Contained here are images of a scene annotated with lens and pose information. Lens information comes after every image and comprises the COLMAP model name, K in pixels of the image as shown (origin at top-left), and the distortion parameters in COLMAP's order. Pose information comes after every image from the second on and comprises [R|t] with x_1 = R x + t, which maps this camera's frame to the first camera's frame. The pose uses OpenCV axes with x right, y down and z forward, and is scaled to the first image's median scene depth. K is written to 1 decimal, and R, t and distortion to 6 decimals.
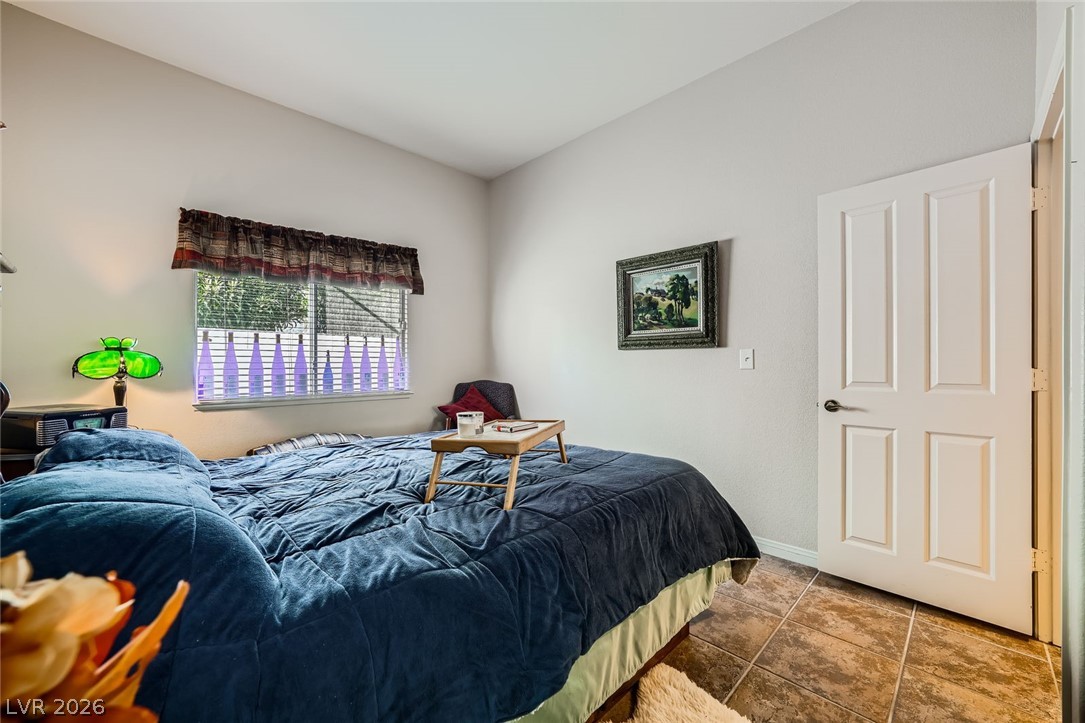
lens RADIAL K [[428.3, 0, 542.8], [0, 428.3, 362.7], [0, 0, 1]] dist [-0.009242, 0.000067]
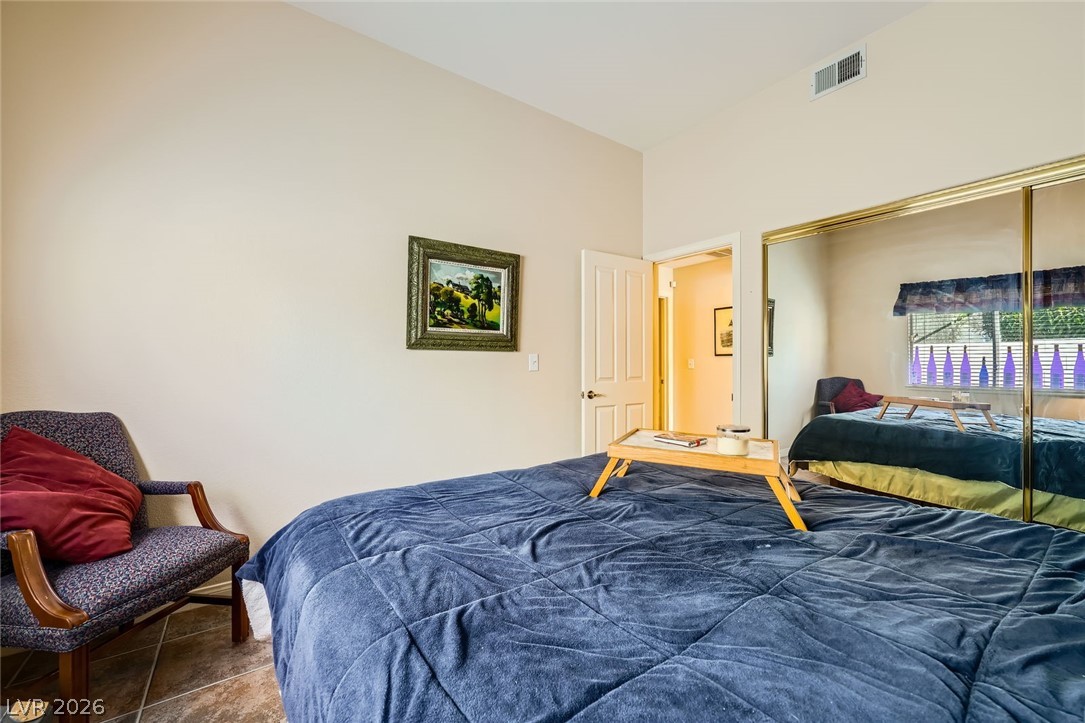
lens RADIAL K [[428.3, 0, 542.4], [0, 428.3, 361.8], [0, 0, 1]] dist [-0.009242, 0.000067]
pose [[0.164327, 0.008349, 0.986371, -0.607049], [-0.000728, 0.999965, -0.008342, -0.000278], [-0.986406, 0.000653, 0.164327, 0.691894]]
